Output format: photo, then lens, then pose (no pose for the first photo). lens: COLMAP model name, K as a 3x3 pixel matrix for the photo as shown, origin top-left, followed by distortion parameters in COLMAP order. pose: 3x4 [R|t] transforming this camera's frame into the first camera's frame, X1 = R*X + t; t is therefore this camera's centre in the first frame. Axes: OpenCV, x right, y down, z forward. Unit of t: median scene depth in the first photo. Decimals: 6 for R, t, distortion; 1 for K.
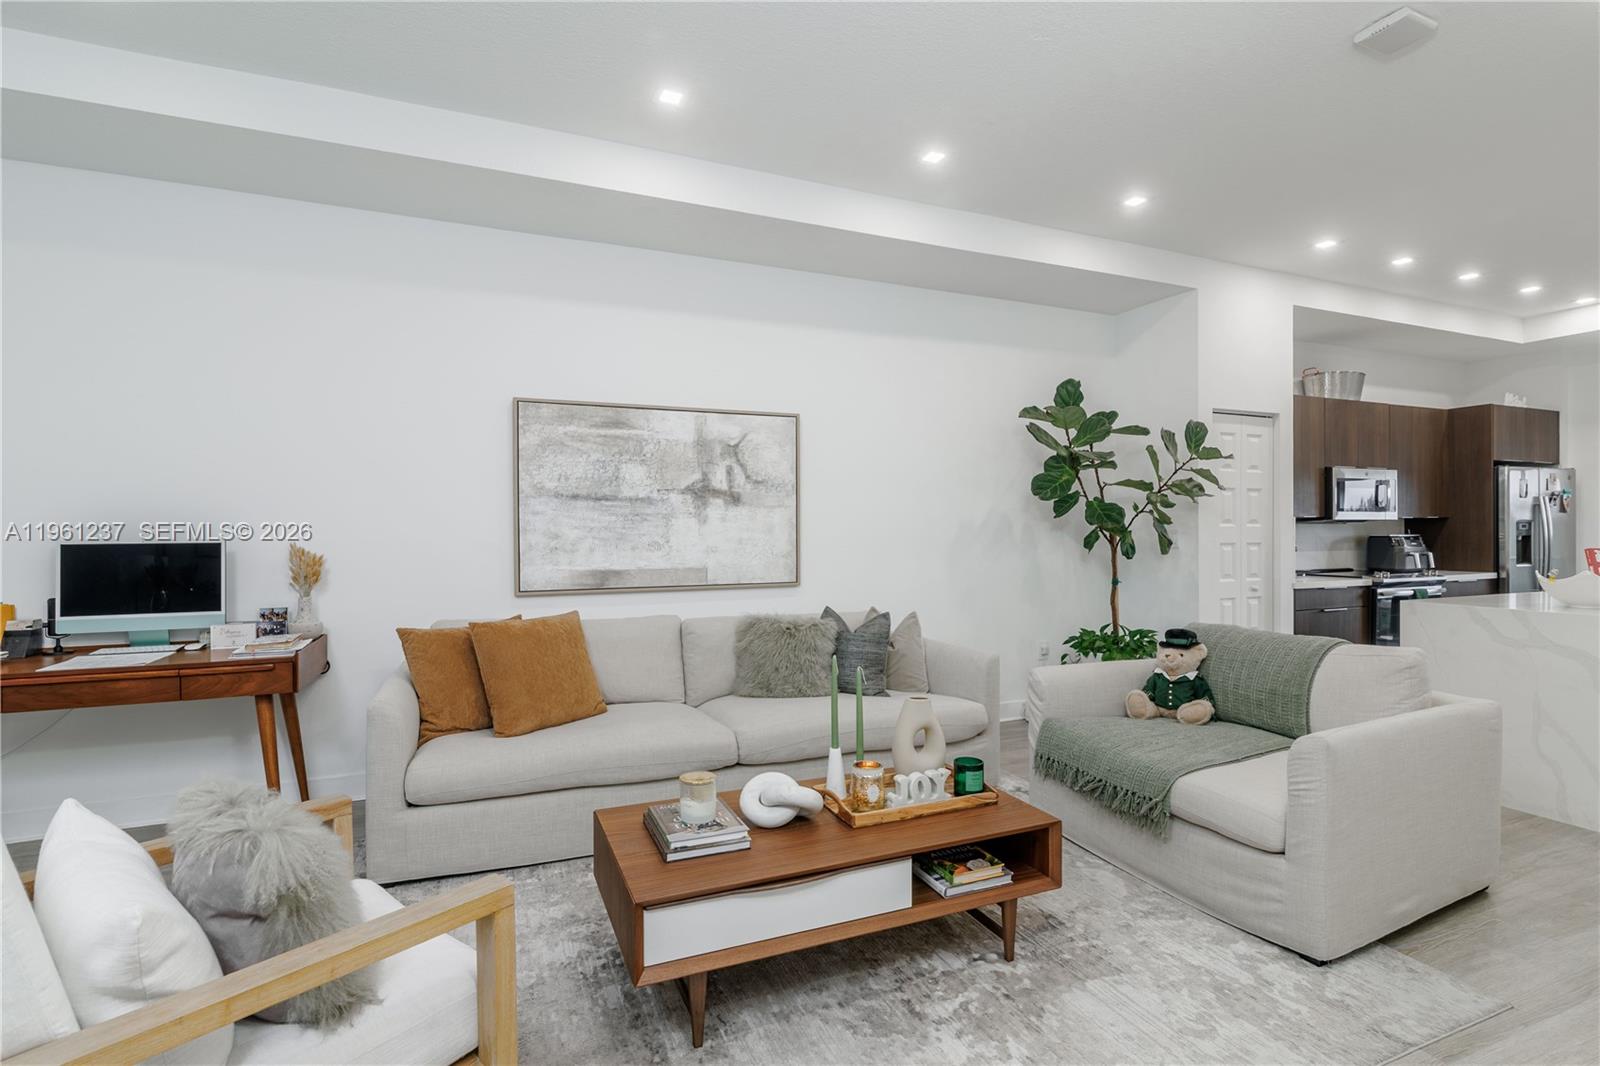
lens RADIAL K [[785.2, 0, 791.9], [0, 785.2, 529.7], [0, 0, 1]] dist [0.007081, -0.000502]
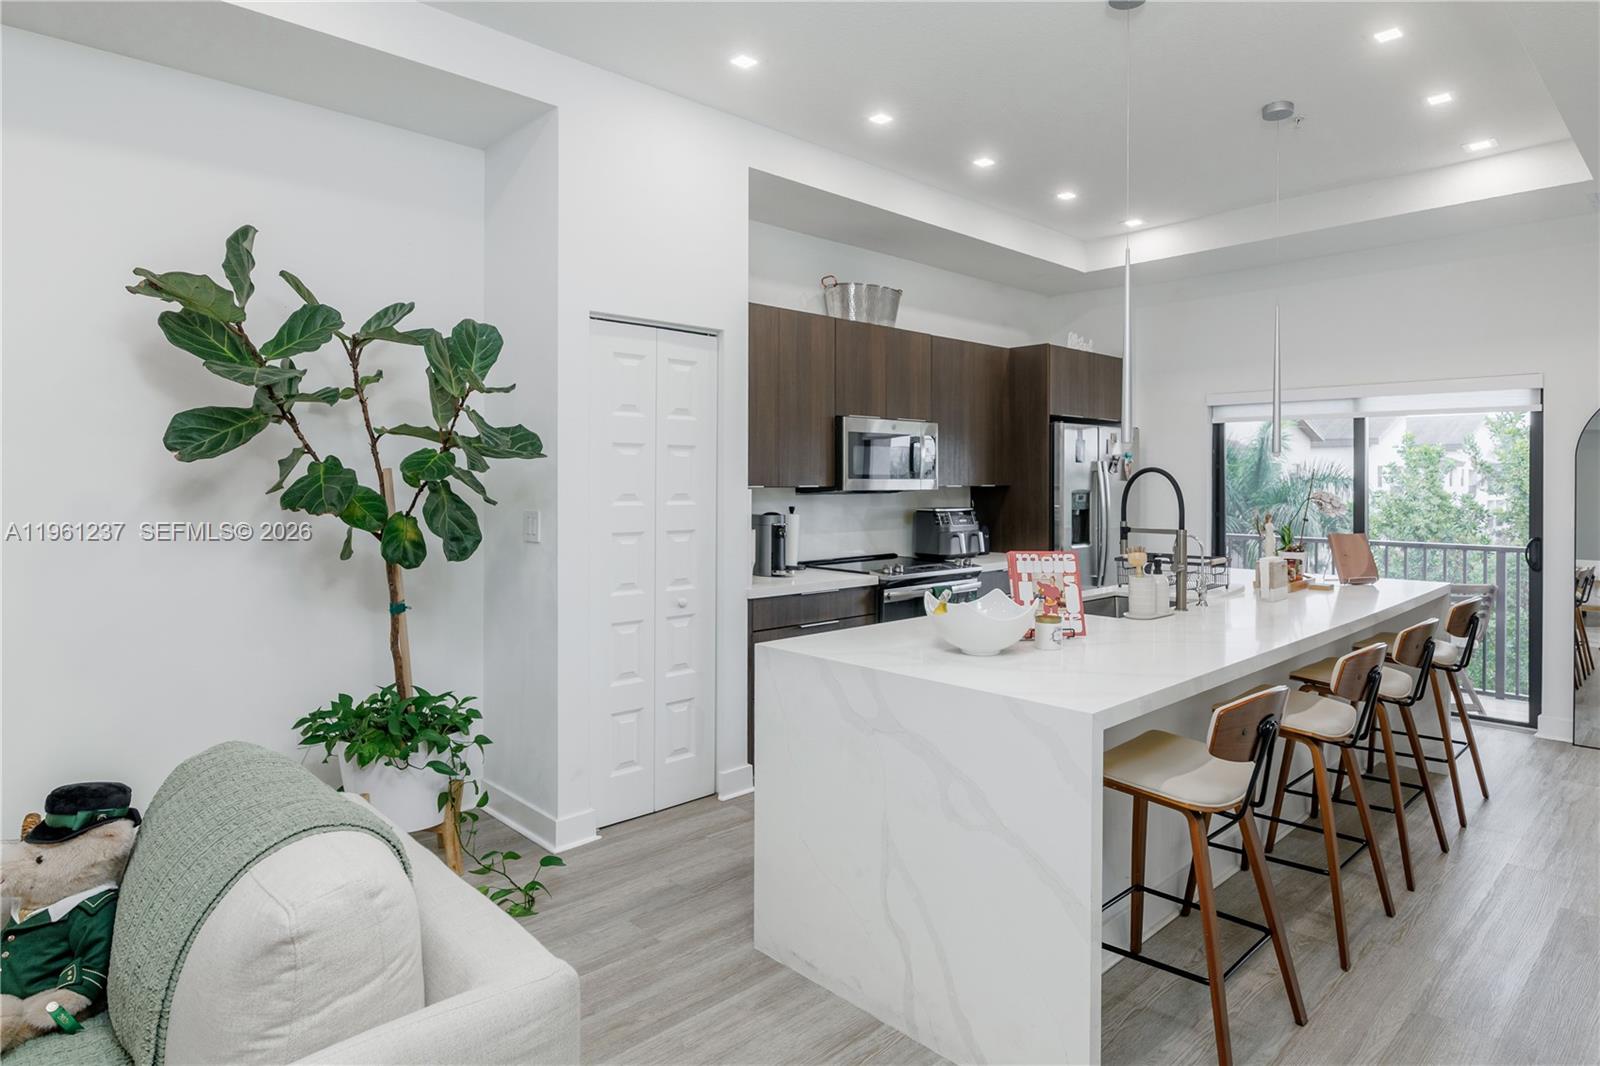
lens RADIAL K [[913.4, 0, 883.3], [0, 913.4, 491.2], [0, 0, 1]] dist [-0.009534, 0.001619]
pose [[0.923008, 0.001276, 0.384779, 0.560022], [-0.006030, 0.999920, 0.011150, -0.030056], [-0.384734, -0.012611, 0.922941, 0.316401]]
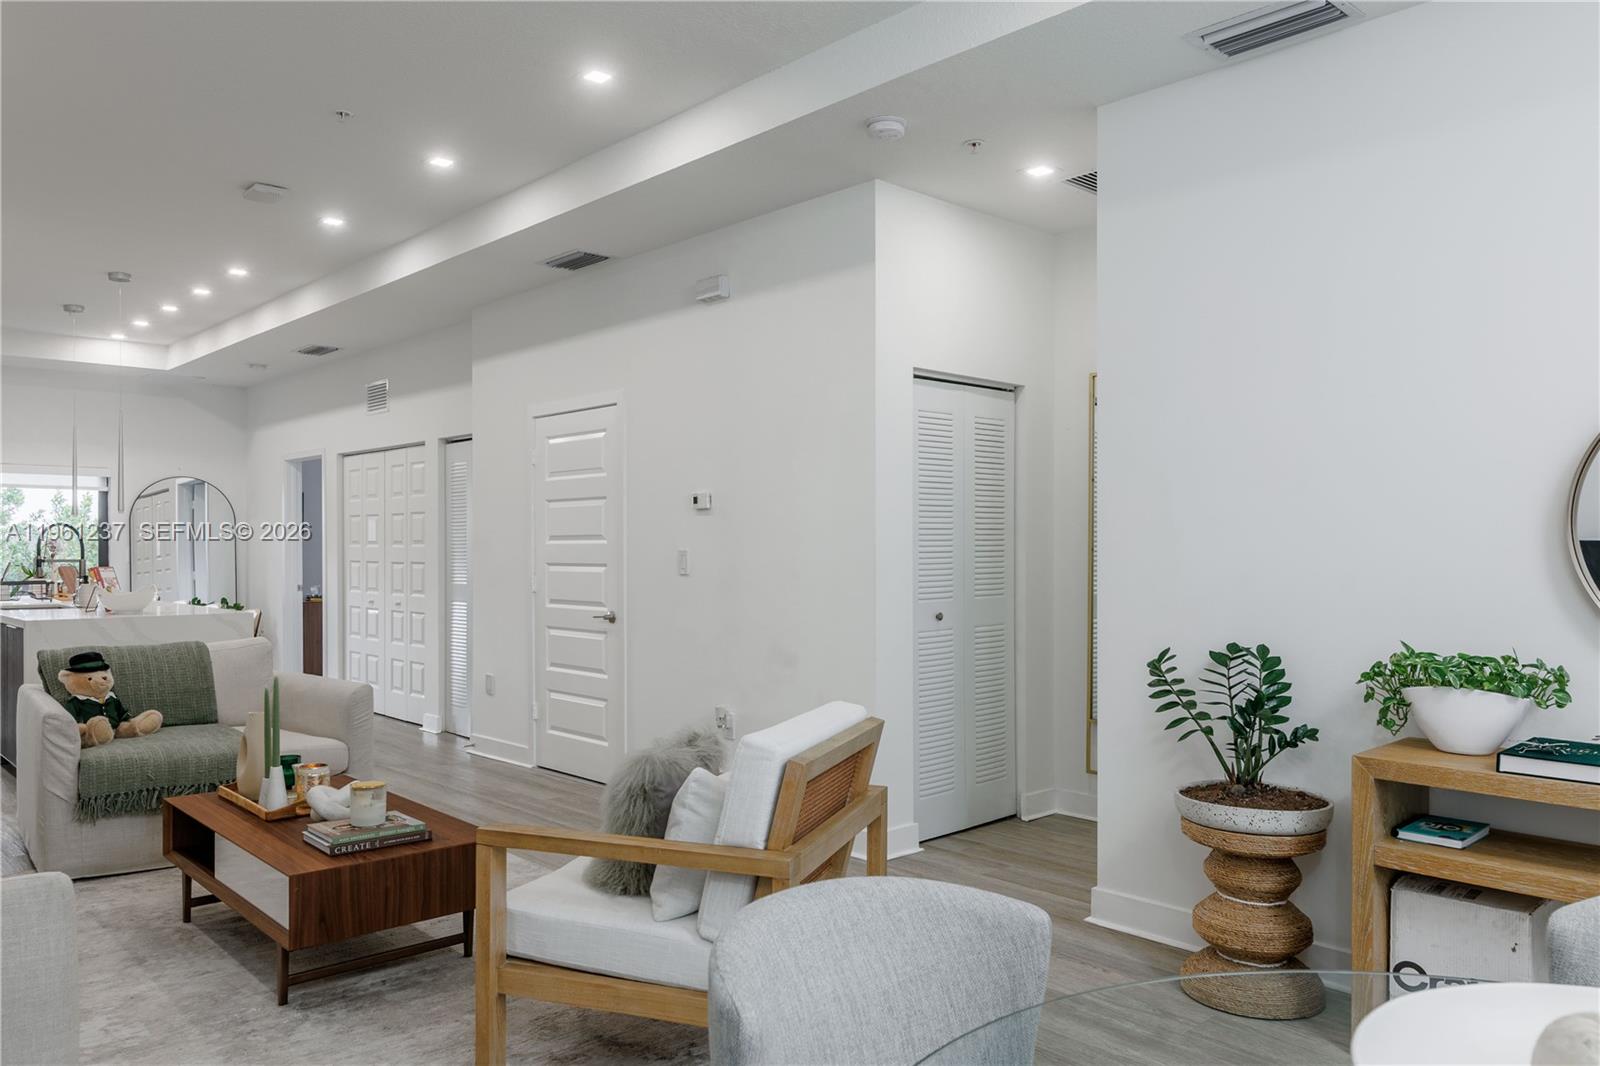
lens RADIAL K [[1120.6, 0, 783.5], [0, 1120.6, 545.0], [0, 0, 1]] dist [0.007648, -0.011005]
pose [[-0.334520, 0.005925, 0.942370, -0.875354], [0.001078, 0.999982, -0.005905, 0.002412], [-0.942388, -0.000959, -0.334520, 0.522628]]
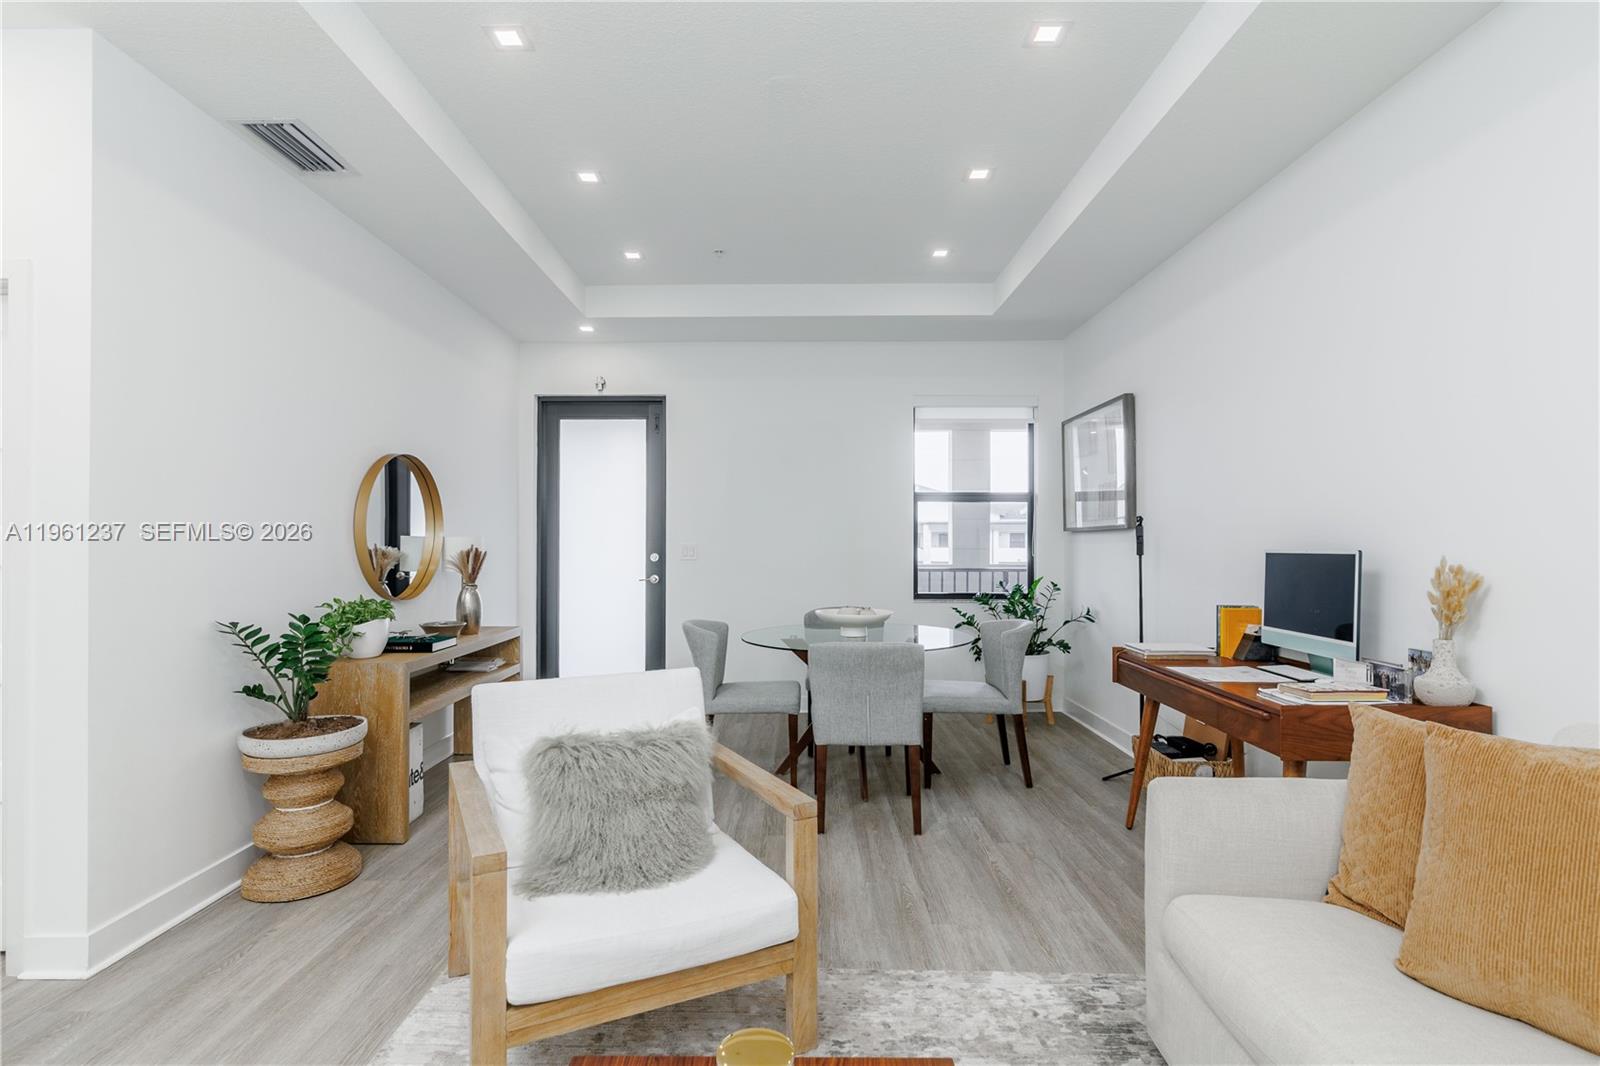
lens RADIAL K [[785.2, 0, 806.5], [0, 785.2, 535.9], [0, 0, 1]] dist [0.007081, -0.000502]
pose [[-0.386091, -0.005247, -0.922446, 0.150811], [0.002323, 0.999975, -0.006660, 0.001908], [0.922458, -0.004714, -0.386069, 0.630547]]
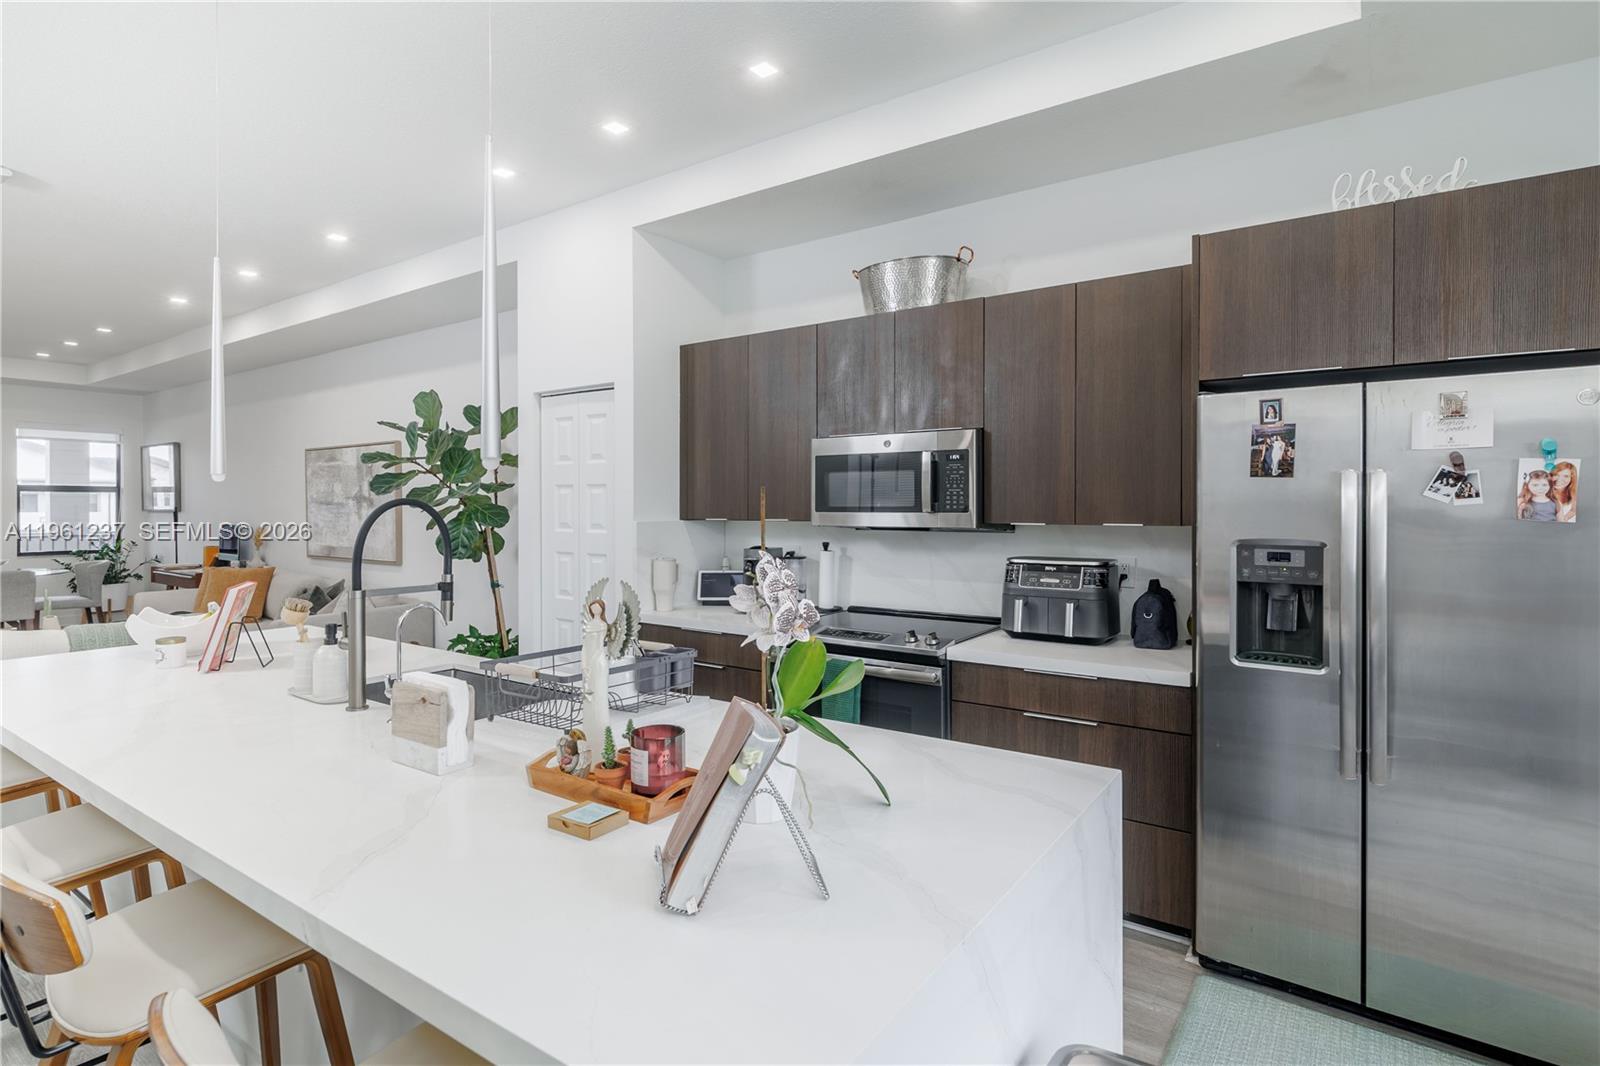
lens RADIAL K [[785.2, 0, 790.4], [0, 785.2, 510.3], [0, 0, 1]] dist [0.007081, -0.000502]
pose [[0.519141, 0.008089, -0.854651, 1.644541], [-0.003840, 0.999967, 0.007132, -0.039781], [0.854680, -0.000421, 0.519155, 0.931119]]
